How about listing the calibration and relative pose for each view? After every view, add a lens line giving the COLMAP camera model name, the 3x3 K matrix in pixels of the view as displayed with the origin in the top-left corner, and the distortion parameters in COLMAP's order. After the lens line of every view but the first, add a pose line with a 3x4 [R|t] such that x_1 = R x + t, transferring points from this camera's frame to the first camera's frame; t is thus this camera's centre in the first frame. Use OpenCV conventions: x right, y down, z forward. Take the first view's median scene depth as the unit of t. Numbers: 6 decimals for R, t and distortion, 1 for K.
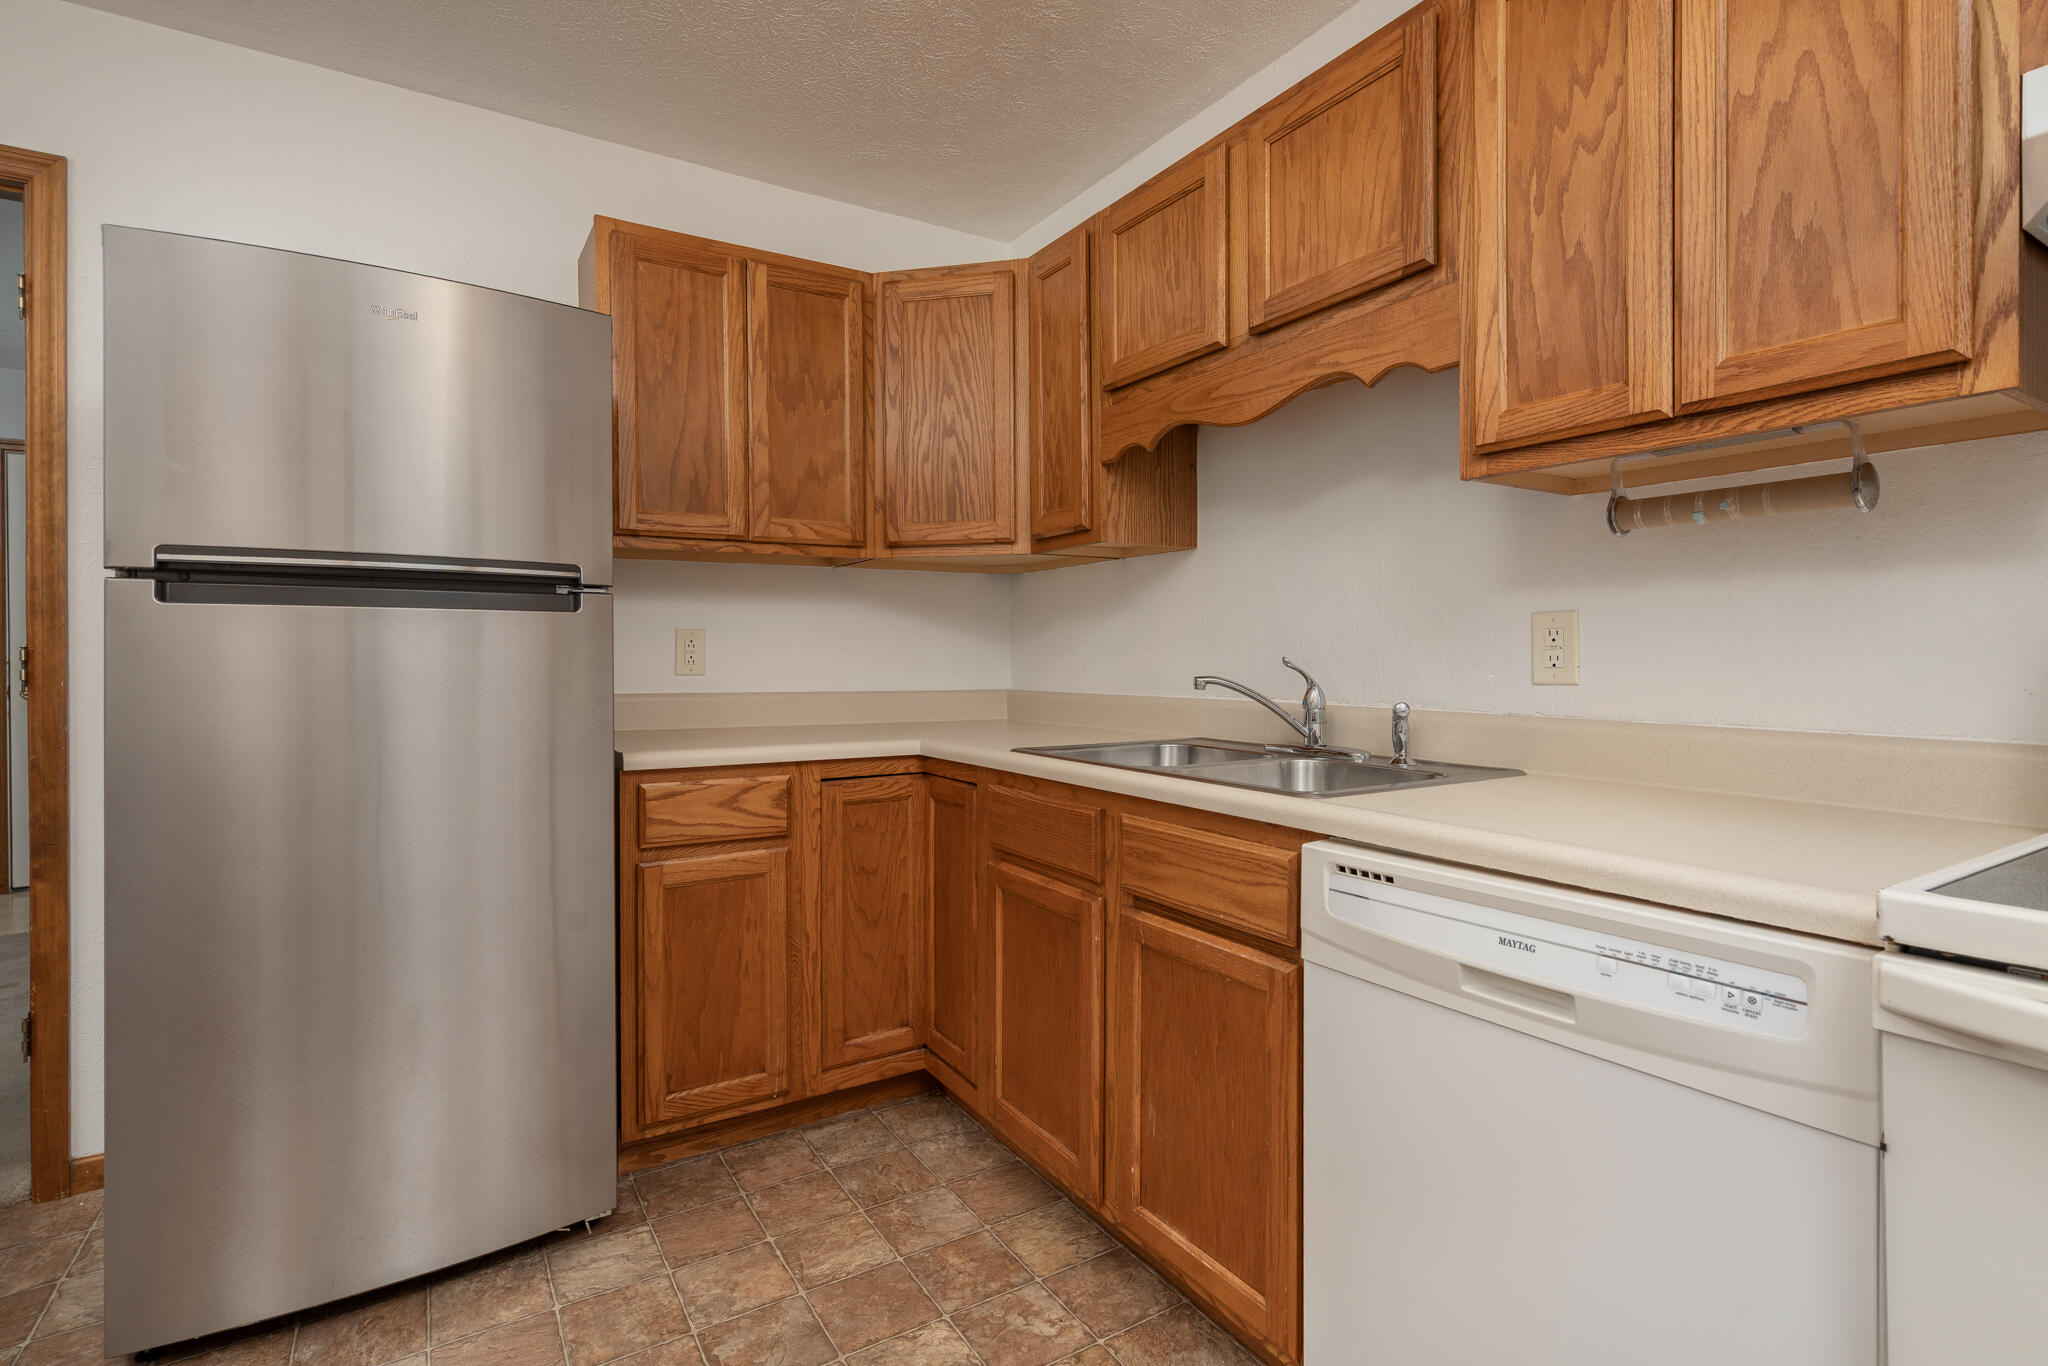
lens RADIAL K [[964.4, 0, 968.6], [0, 964.4, 659.7], [0, 0, 1]] dist [0.002113, 0.000428]
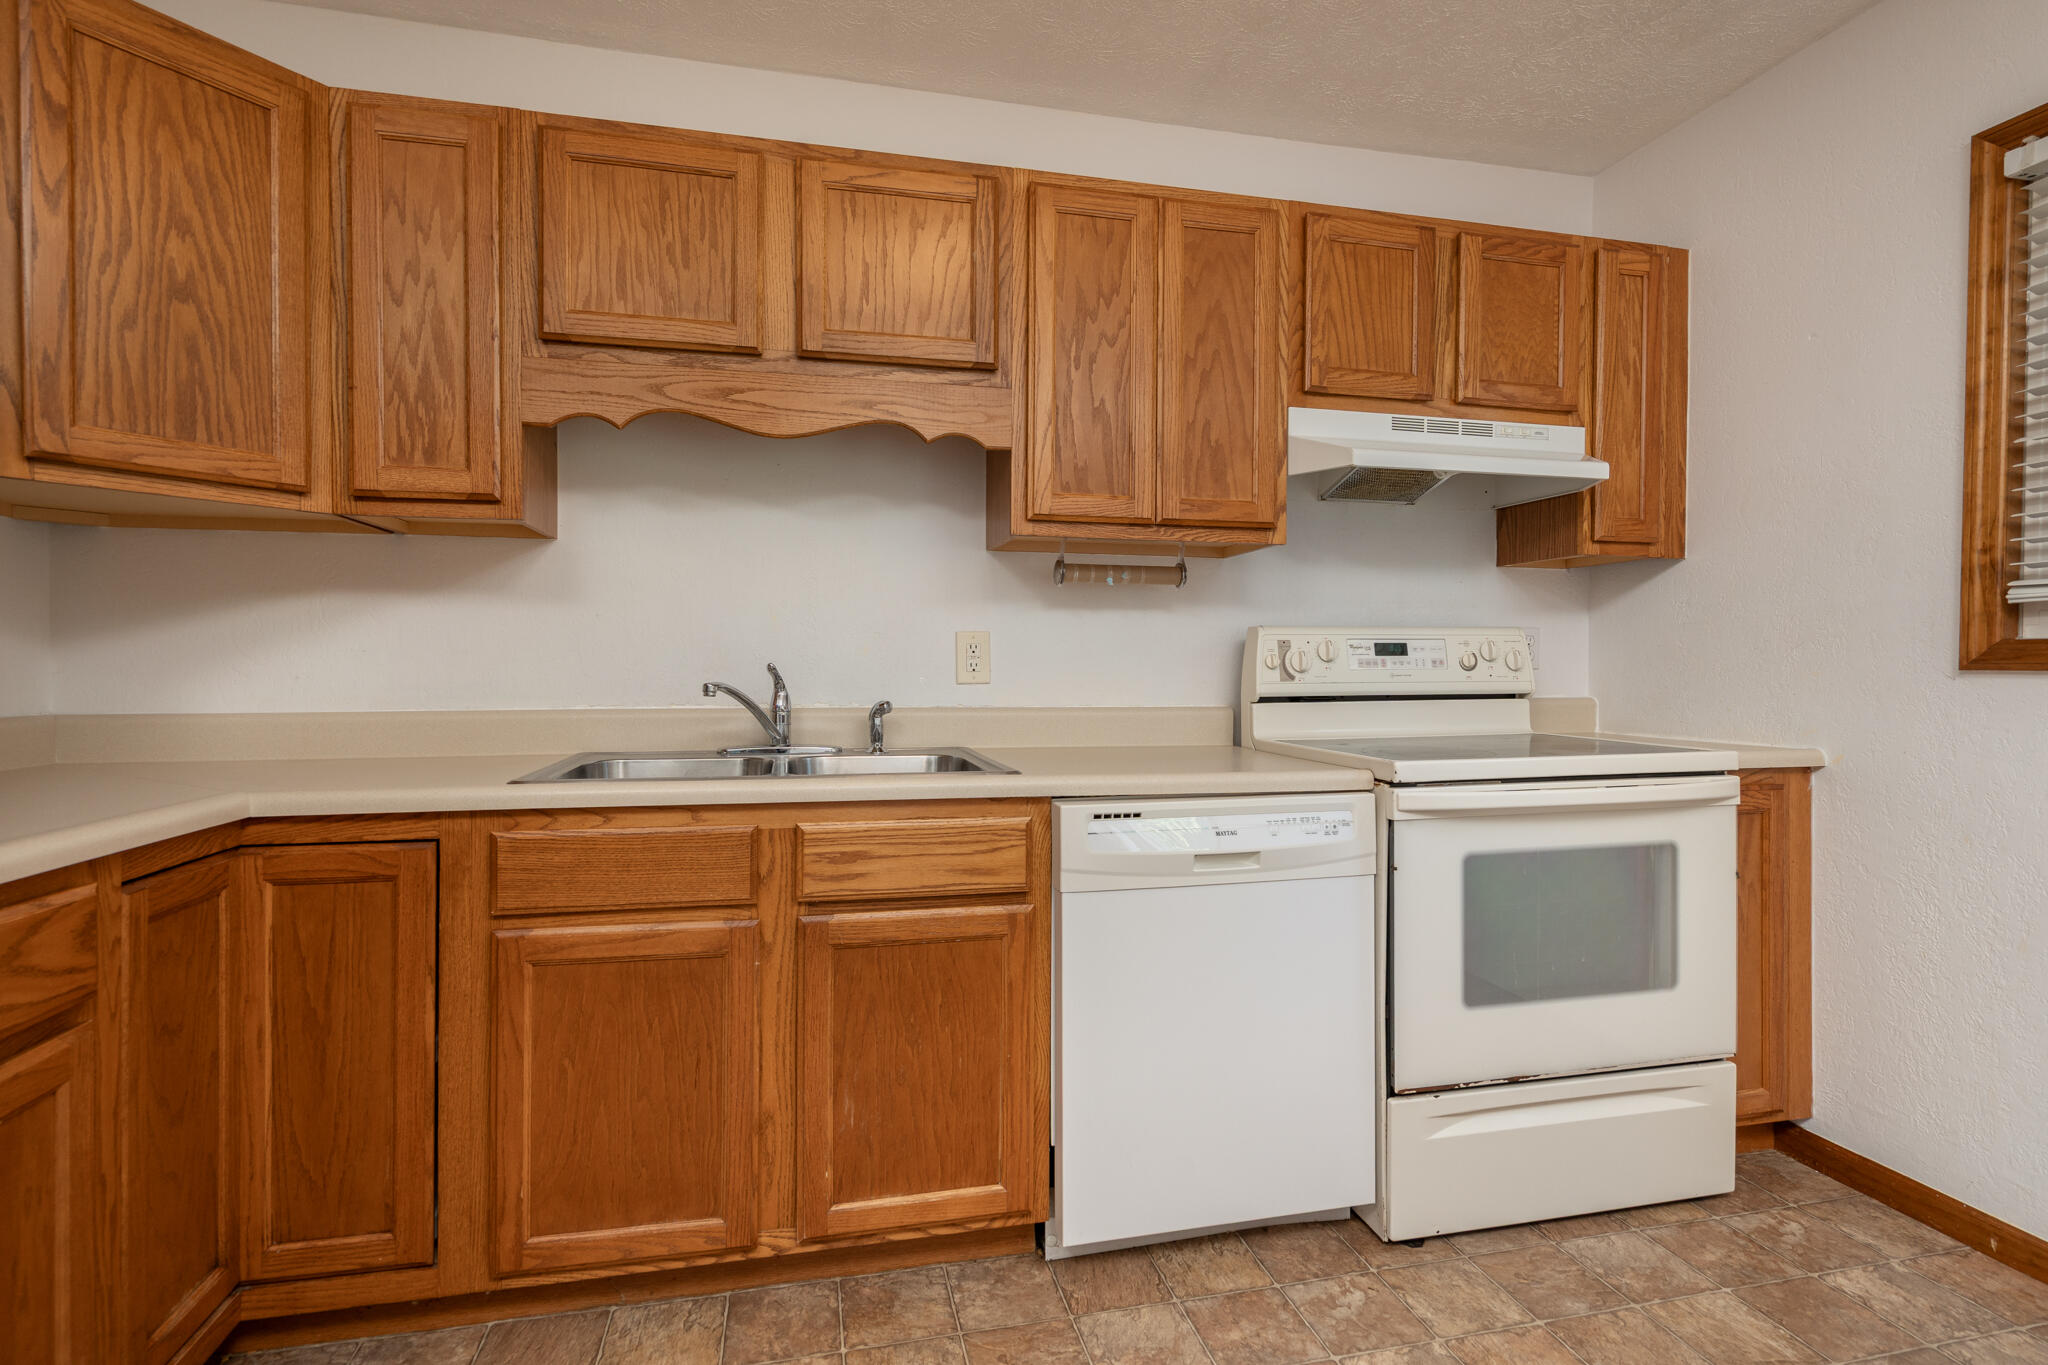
lens RADIAL K [[975.4, 0, 1031.5], [0, 975.4, 673.5], [0, 0, 1]] dist [-0.000773, 0.001292]
pose [[0.319595, -0.006176, 0.947534, -0.795955], [-0.000490, 0.999978, 0.006683, 0.001873], [-0.947554, -0.002600, 0.319585, 0.528617]]
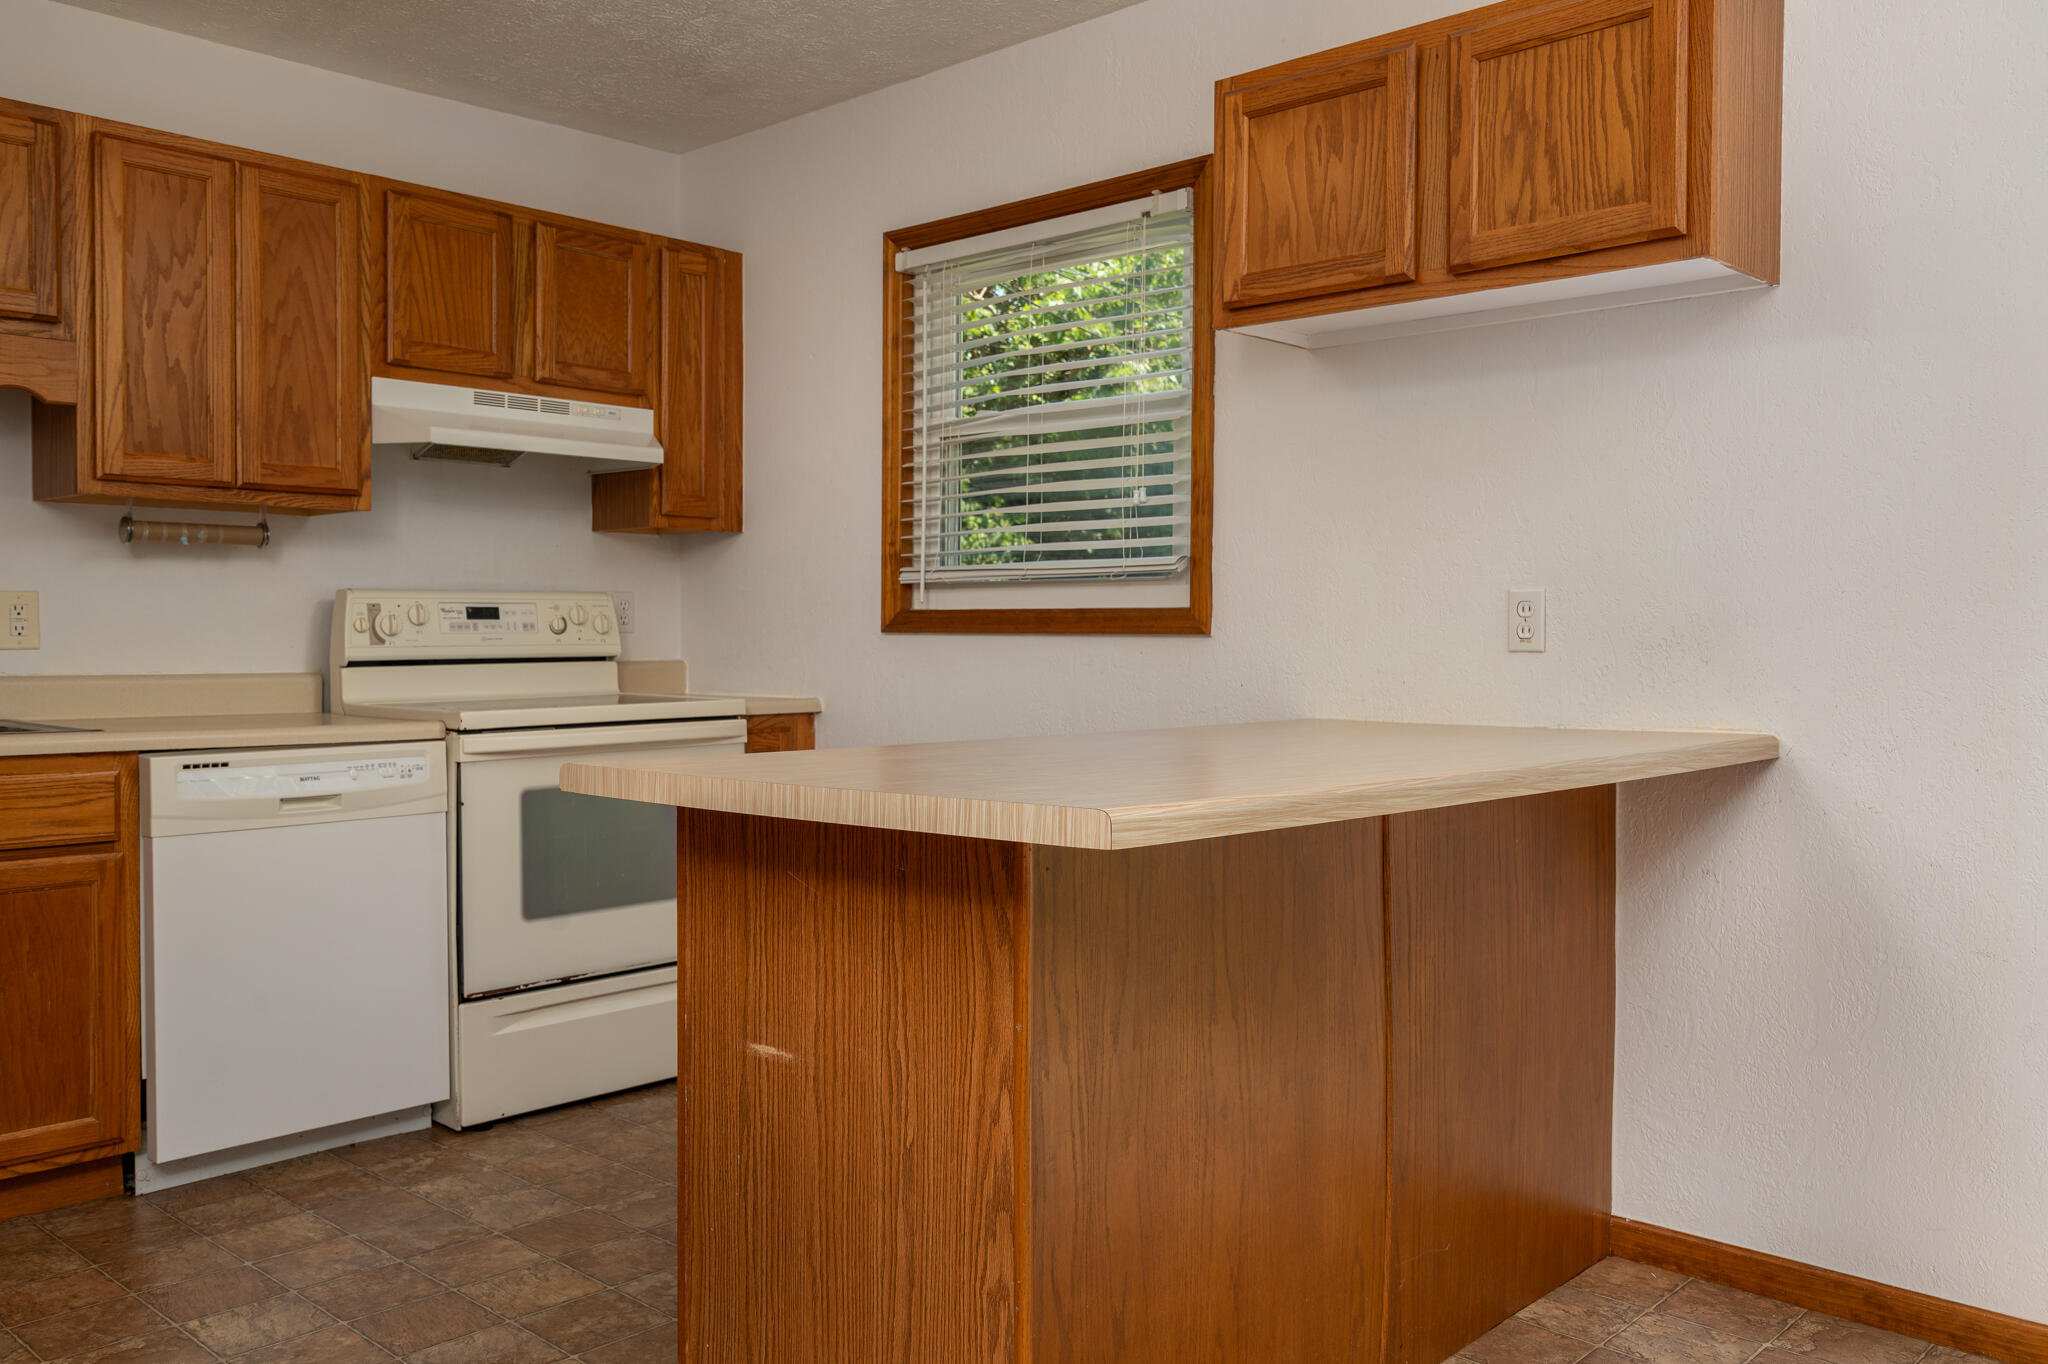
lens RADIAL K [[1754.3, 0, 913.1], [0, 1754.3, 679.7], [0, 0, 1]] dist [0.004844, -0.002373]
pose [[-0.183898, -0.025097, 0.982625, -2.074827], [0.000978, 0.999669, 0.025716, 0.008660], [-0.982945, 0.005690, -0.183813, 0.316783]]
